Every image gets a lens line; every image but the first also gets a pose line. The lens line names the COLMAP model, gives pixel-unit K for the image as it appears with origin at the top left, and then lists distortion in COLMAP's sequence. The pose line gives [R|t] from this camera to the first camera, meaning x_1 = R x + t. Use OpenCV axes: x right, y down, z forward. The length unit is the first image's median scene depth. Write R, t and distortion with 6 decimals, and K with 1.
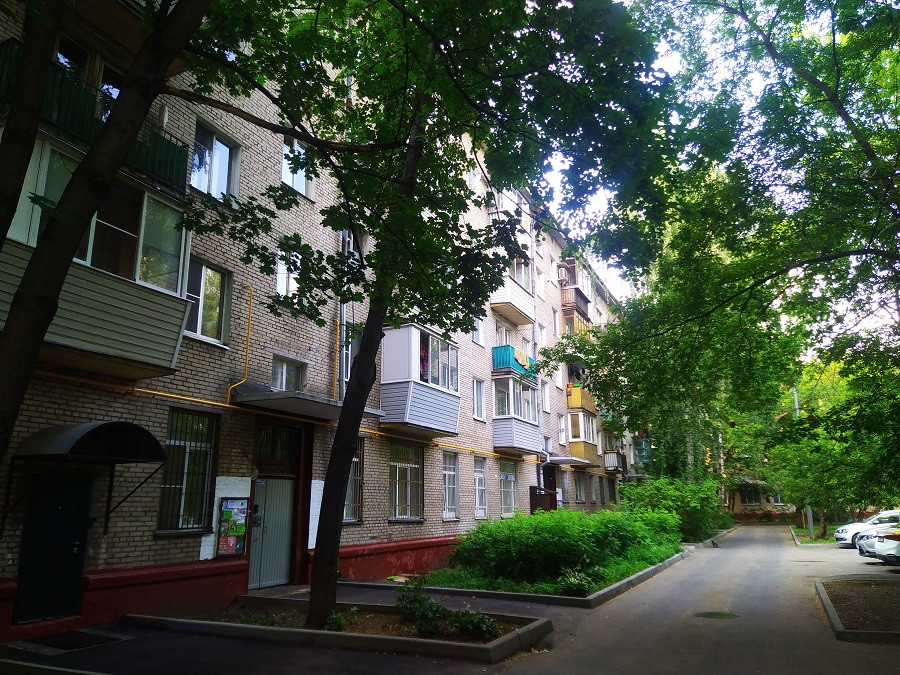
lens RADIAL K [[655.1, 0, 450.0], [0, 655.1, 337.5], [0, 0, 1]] dist [0.119694, -0.163964]
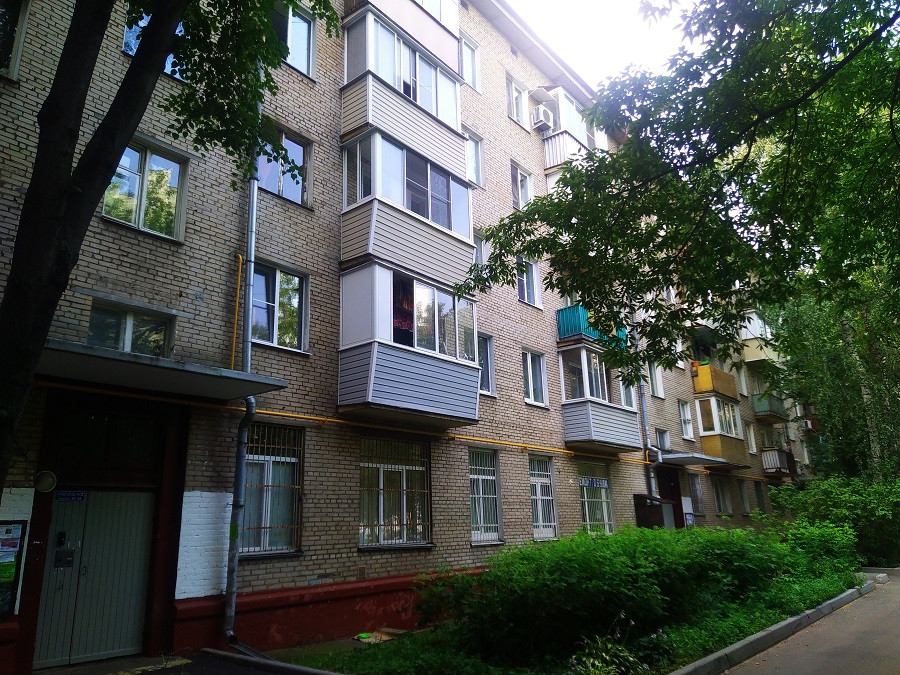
lens RADIAL K [[655.1, 0, 450.0], [0, 655.1, 337.5], [0, 0, 1]] dist [0.119694, -0.163964]
pose [[0.969262, -0.086877, -0.230184, 0.144355], [0.081488, 0.996133, -0.032834, 0.075469], [0.232146, 0.013068, 0.972593, 0.296011]]
